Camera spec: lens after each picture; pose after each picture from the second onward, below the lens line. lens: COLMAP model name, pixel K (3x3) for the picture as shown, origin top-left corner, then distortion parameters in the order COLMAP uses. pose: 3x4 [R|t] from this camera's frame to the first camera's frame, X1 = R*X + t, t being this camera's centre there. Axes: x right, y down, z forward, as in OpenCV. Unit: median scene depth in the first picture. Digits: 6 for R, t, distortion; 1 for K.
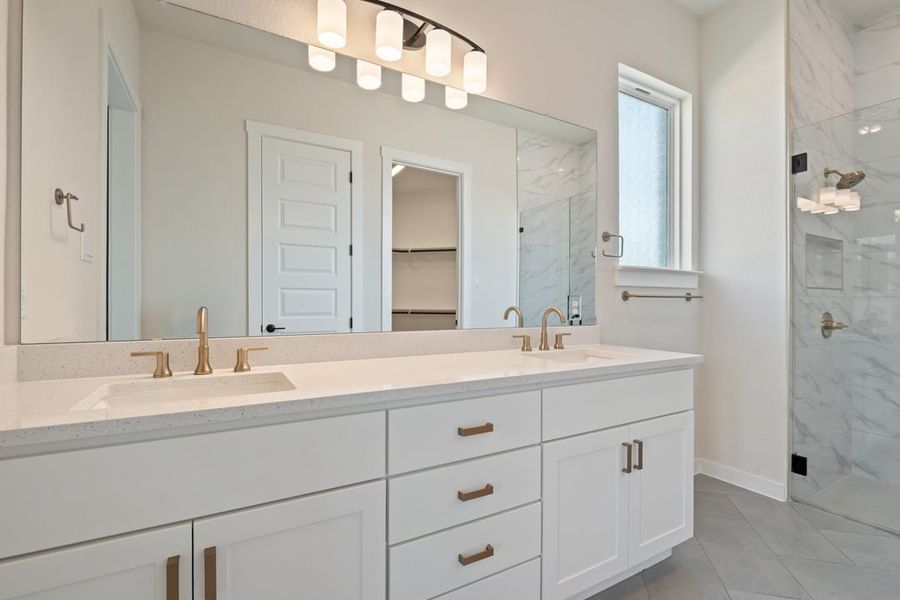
lens RADIAL K [[399.6, 0, 447.9], [0, 399.6, 302.7], [0, 0, 1]] dist [-0.001003, -0.003566]
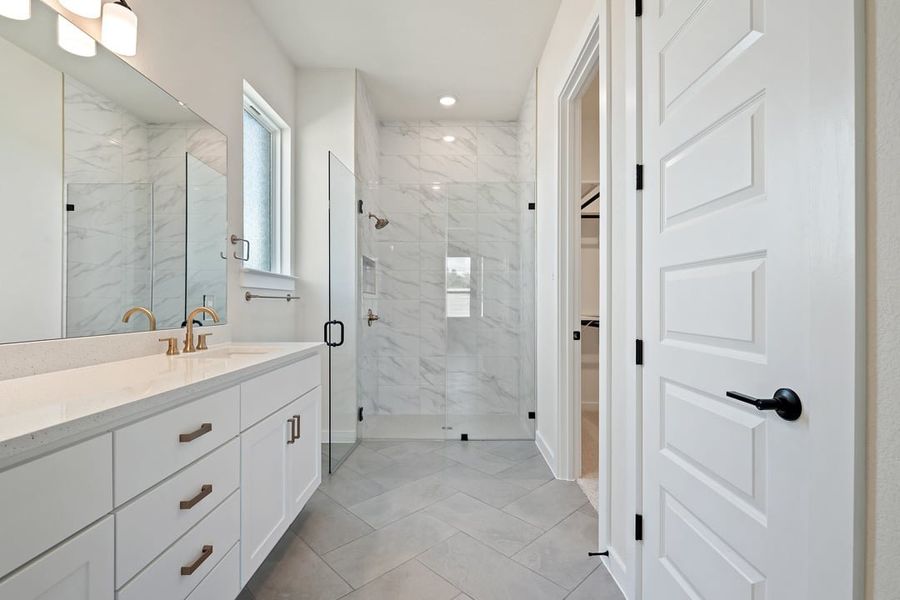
lens RADIAL K [[399.6, 0, 447.0], [0, 399.6, 300.1], [0, 0, 1]] dist [-0.001003, -0.003566]
pose [[0.506991, 0.004420, 0.861940, -0.182498], [0.001839, 0.999979, -0.006209, 0.000782], [-0.861949, 0.004733, 0.506972, -0.009261]]
